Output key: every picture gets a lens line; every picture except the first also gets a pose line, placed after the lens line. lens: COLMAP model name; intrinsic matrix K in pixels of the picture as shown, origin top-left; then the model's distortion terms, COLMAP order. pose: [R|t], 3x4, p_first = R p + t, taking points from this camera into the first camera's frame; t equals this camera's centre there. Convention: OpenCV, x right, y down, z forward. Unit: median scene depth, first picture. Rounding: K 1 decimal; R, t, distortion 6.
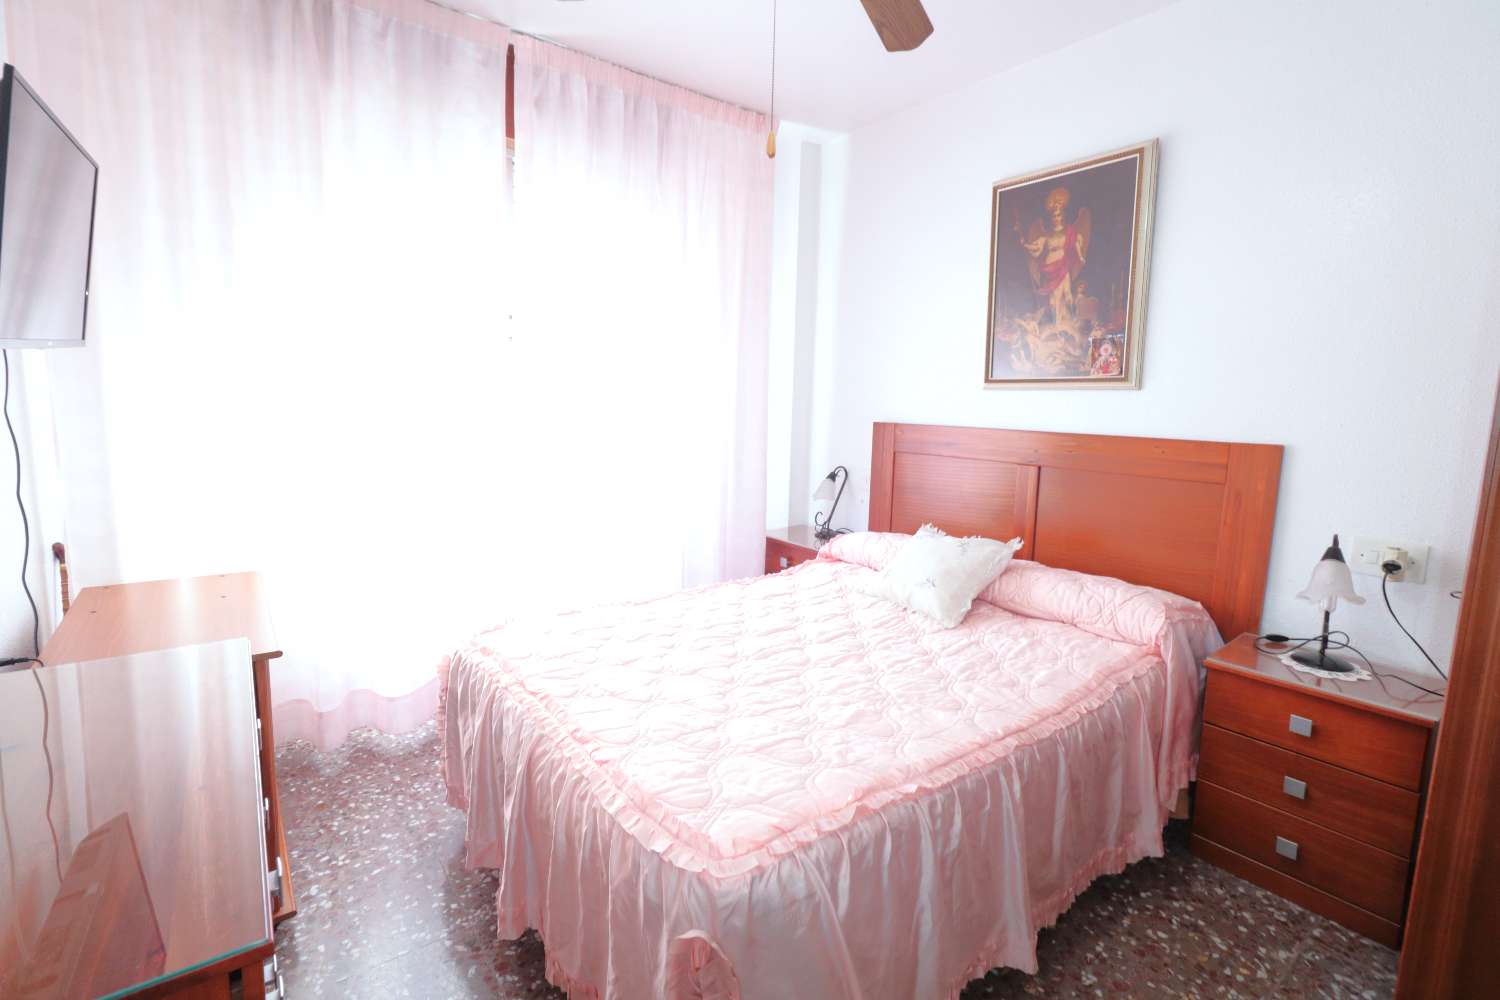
lens RADIAL K [[691.3, 0, 743.9], [0, 691.3, 487.6], [0, 0, 1]] dist [0.001846, -0.000166]
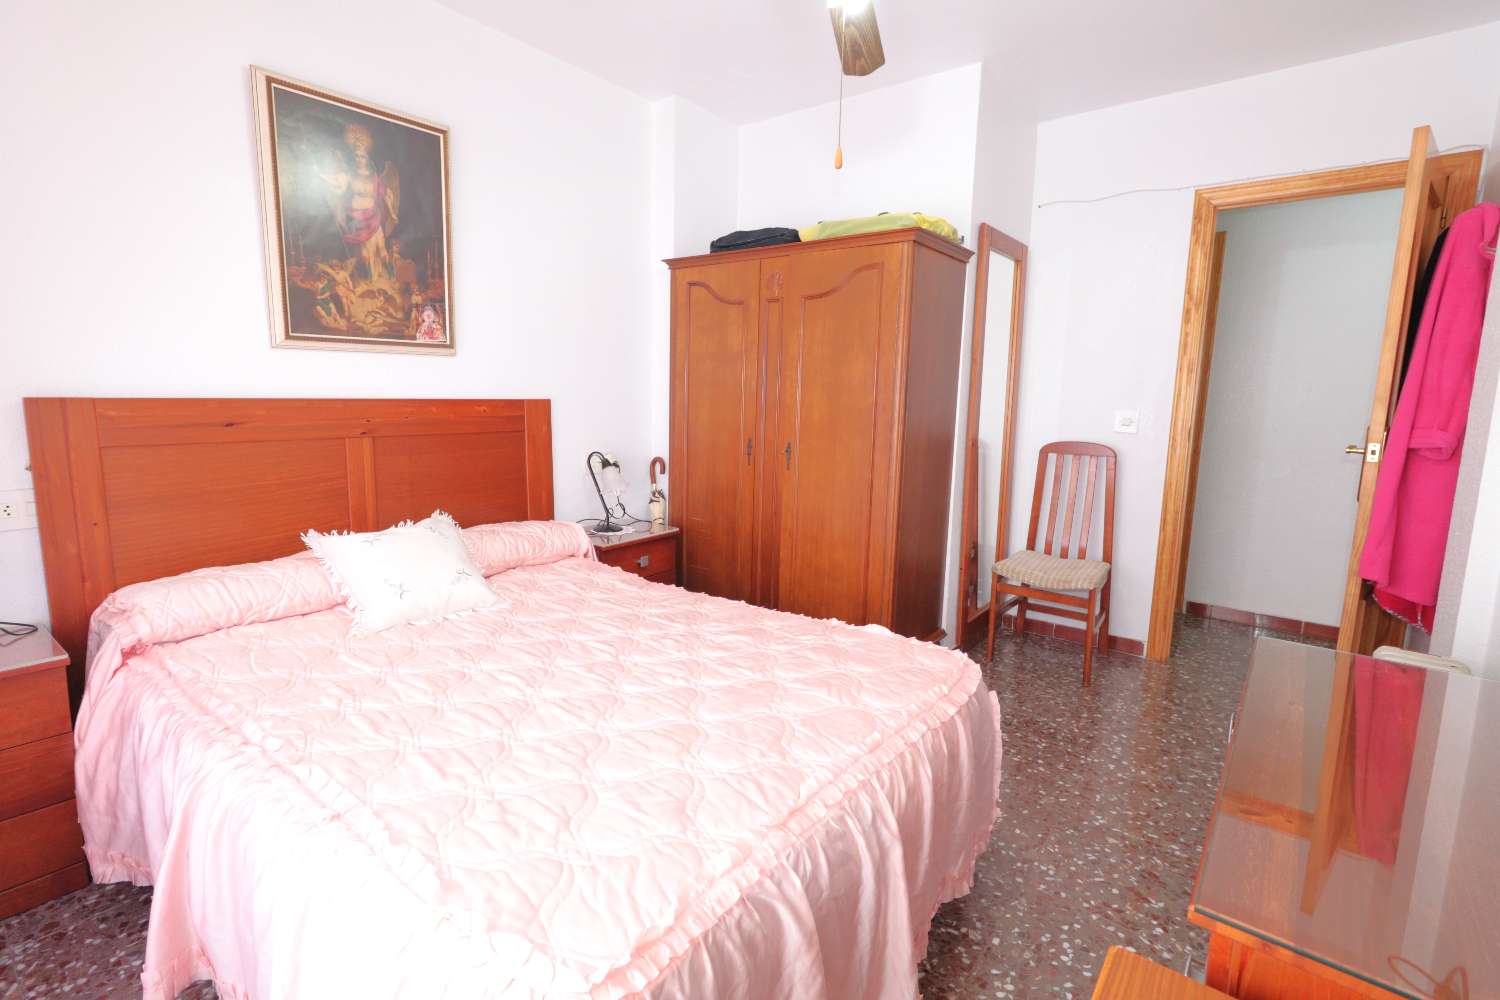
lens RADIAL K [[691.3, 0, 743.9], [0, 691.3, 487.6], [0, 0, 1]] dist [0.001846, -0.000166]
pose [[-0.224878, -0.173249, 0.958861, -0.594769], [0.093886, 0.975635, 0.198298, -0.105243], [-0.969853, 0.134617, -0.203133, 0.756287]]
